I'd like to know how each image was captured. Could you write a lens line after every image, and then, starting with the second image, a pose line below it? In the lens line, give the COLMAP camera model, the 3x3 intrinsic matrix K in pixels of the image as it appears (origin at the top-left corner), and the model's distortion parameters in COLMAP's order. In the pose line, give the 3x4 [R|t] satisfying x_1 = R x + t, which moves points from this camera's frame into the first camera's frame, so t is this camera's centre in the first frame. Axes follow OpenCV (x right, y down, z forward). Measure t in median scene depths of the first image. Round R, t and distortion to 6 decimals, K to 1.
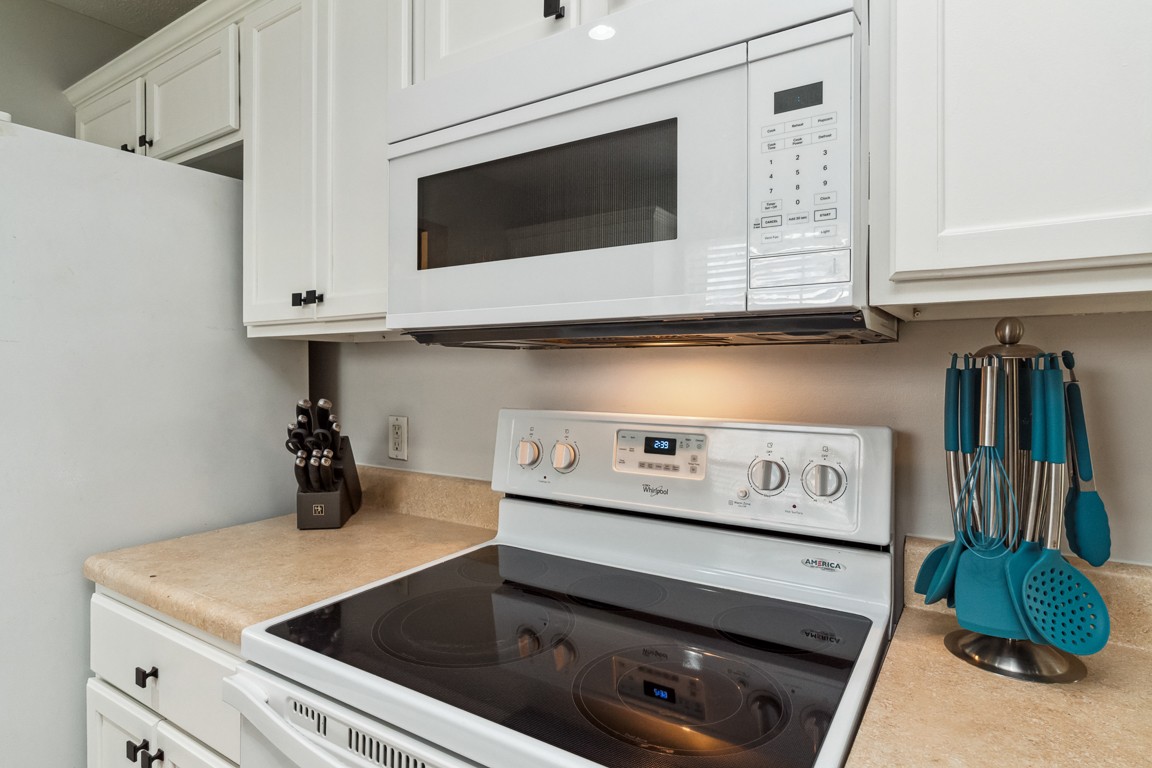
lens RADIAL K [[627.3, 0, 574.4], [0, 627.3, 370.7], [0, 0, 1]] dist [-0.007019, -0.001720]
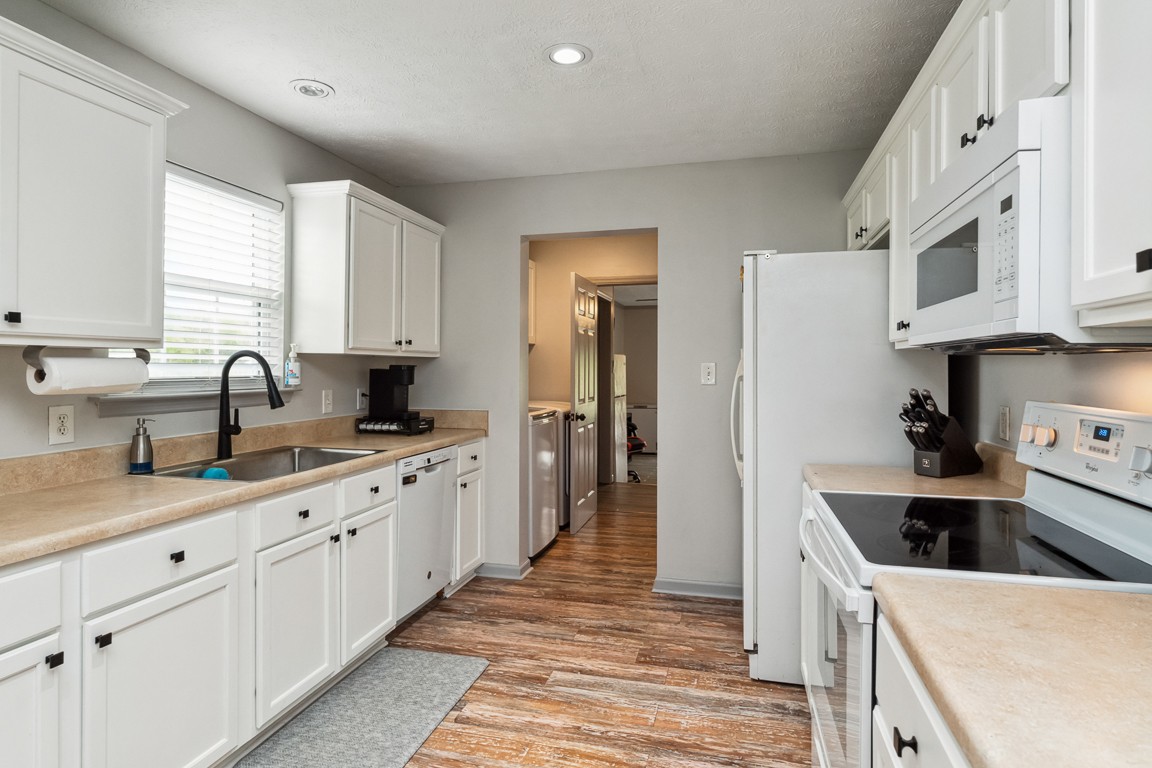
lens RADIAL K [[627.3, 0, 578.9], [0, 627.3, 376.2], [0, 0, 1]] dist [-0.007019, -0.001720]
pose [[0.325502, 0.016452, -0.945398, 0.814807], [-0.009414, 0.999855, 0.014159, 0.000258], [0.945494, 0.004291, 0.325610, -0.310218]]
